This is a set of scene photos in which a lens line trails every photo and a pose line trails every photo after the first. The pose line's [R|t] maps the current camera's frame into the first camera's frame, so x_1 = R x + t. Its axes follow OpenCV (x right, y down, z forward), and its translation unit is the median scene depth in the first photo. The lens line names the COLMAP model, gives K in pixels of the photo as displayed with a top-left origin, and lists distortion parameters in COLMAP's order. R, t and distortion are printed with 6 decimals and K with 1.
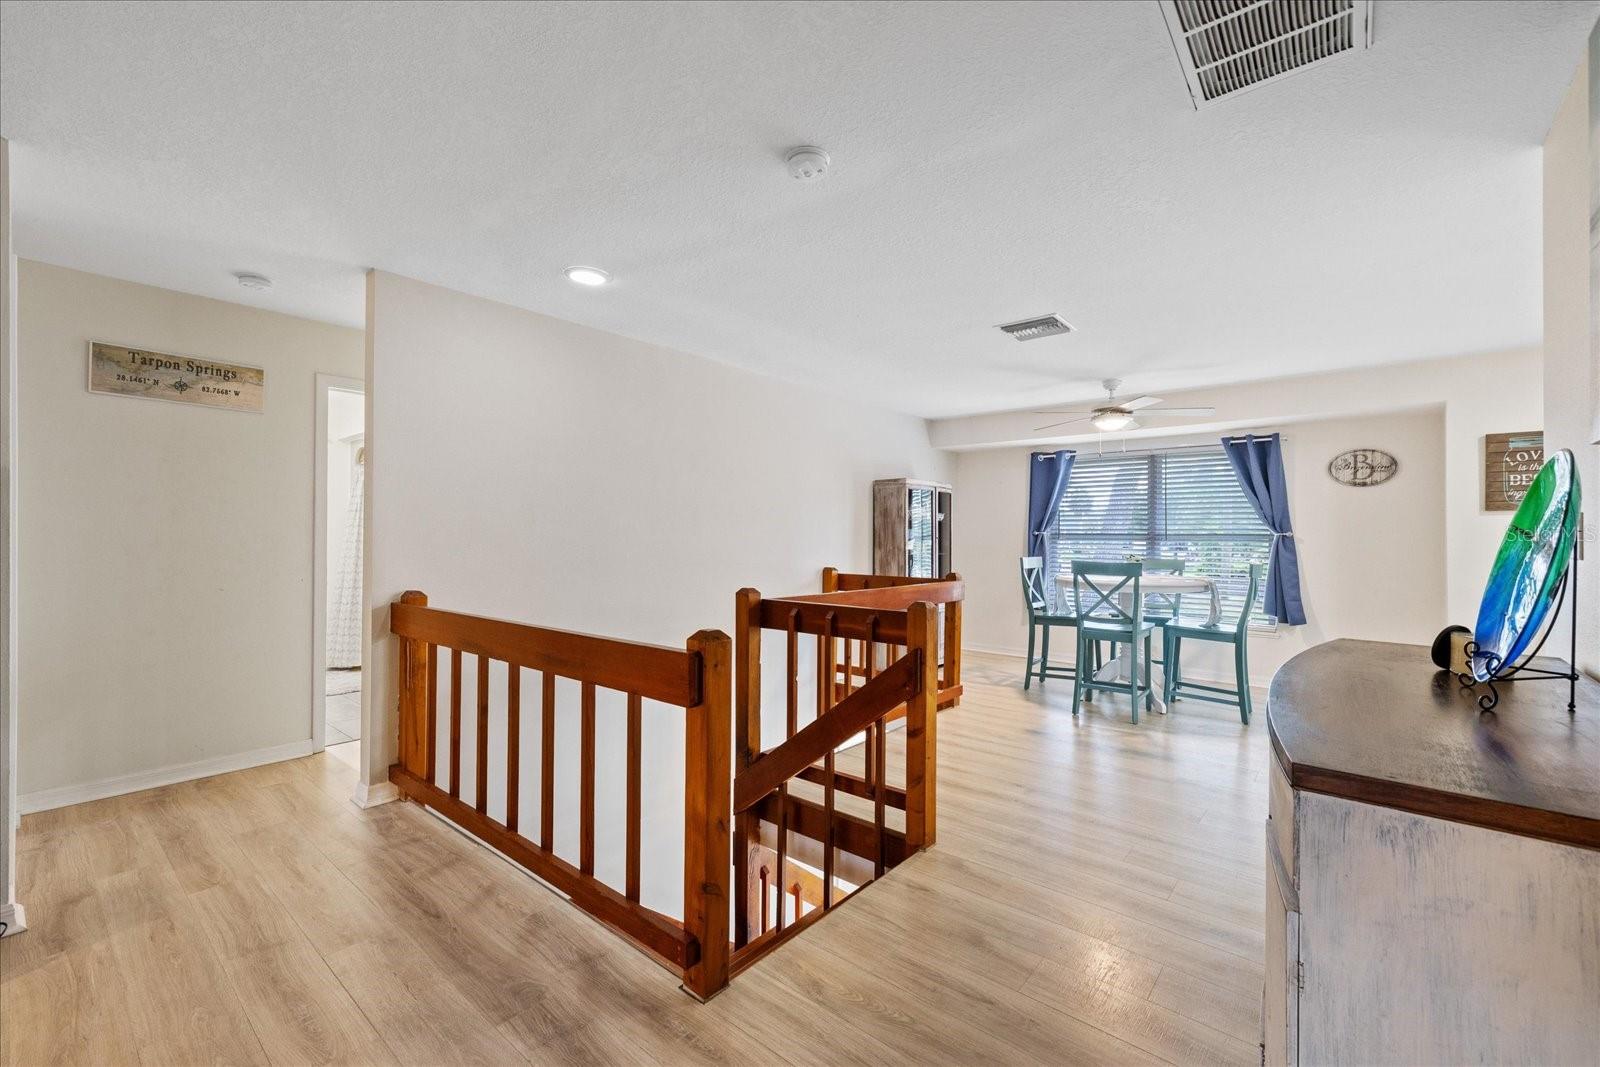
lens RADIAL K [[668.2, 0, 800.0], [0, 668.2, 533.5], [0, 0, 1]] dist [-0.001226, 0.000372]
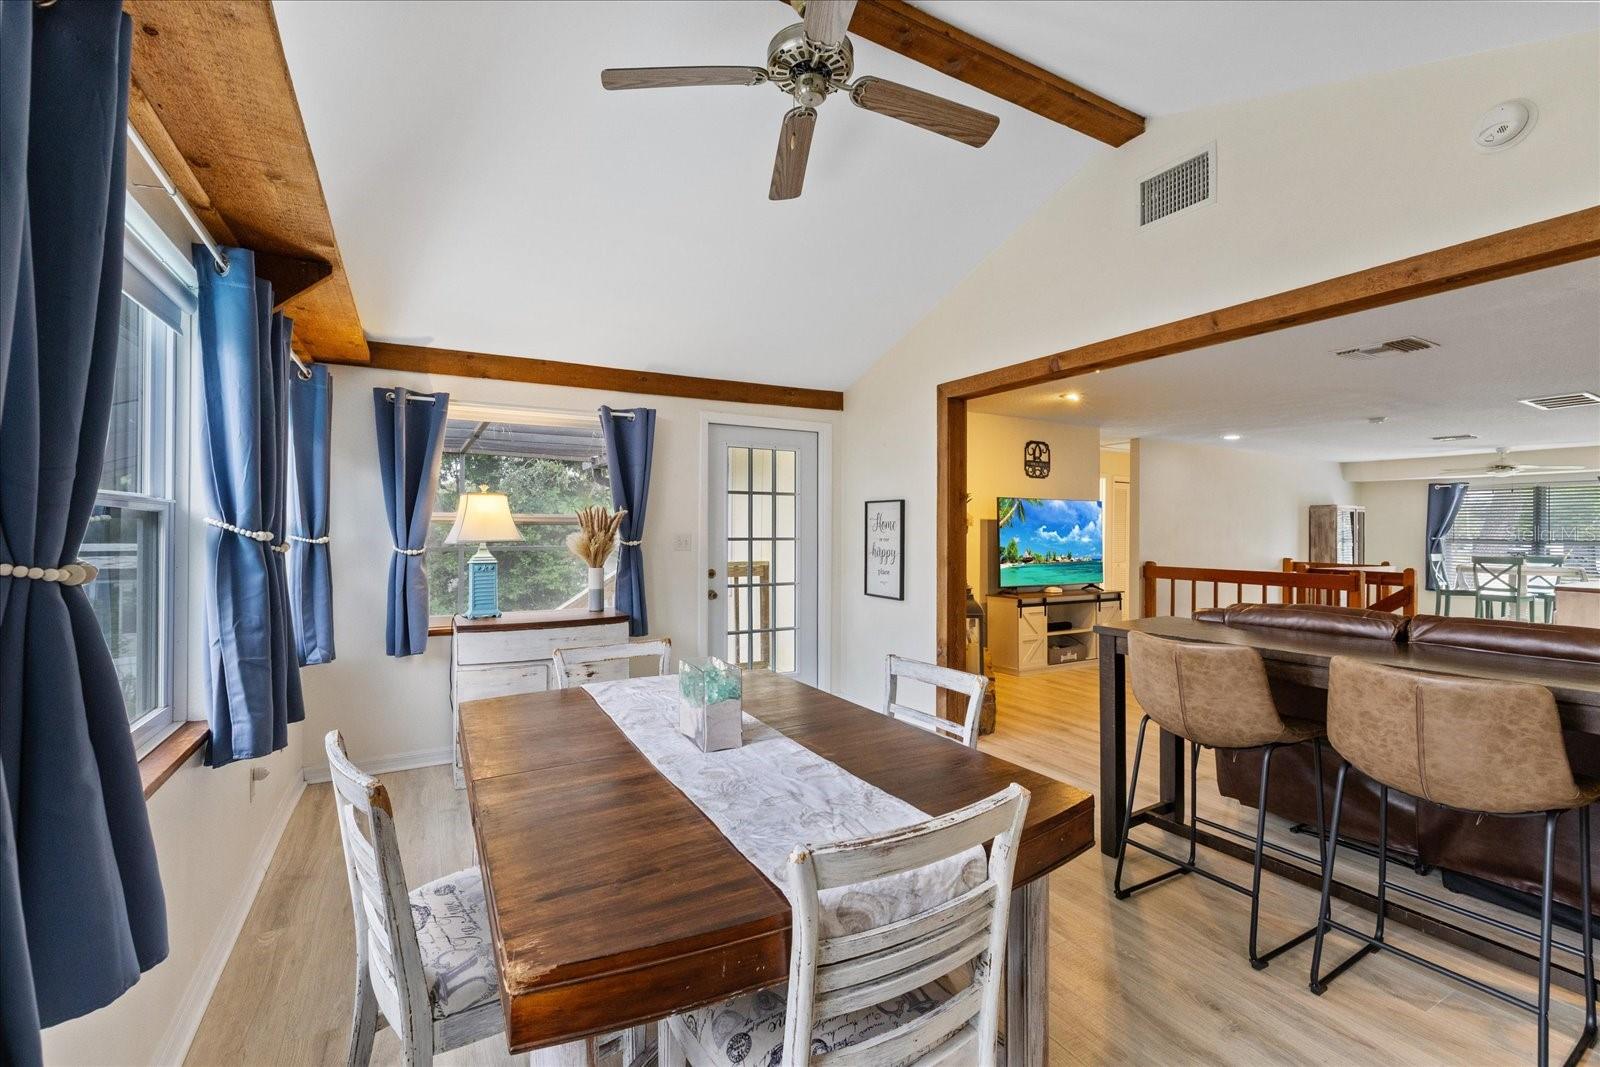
lens RADIAL K [[668.2, 0, 800.0], [0, 668.2, 533.5], [0, 0, 1]] dist [-0.001226, 0.000372]
pose [[0.933855, 0.008047, -0.357560, -0.524128], [-0.007326, 0.999967, 0.003371, -0.008280], [0.357576, -0.000528, 0.933884, -1.079777]]
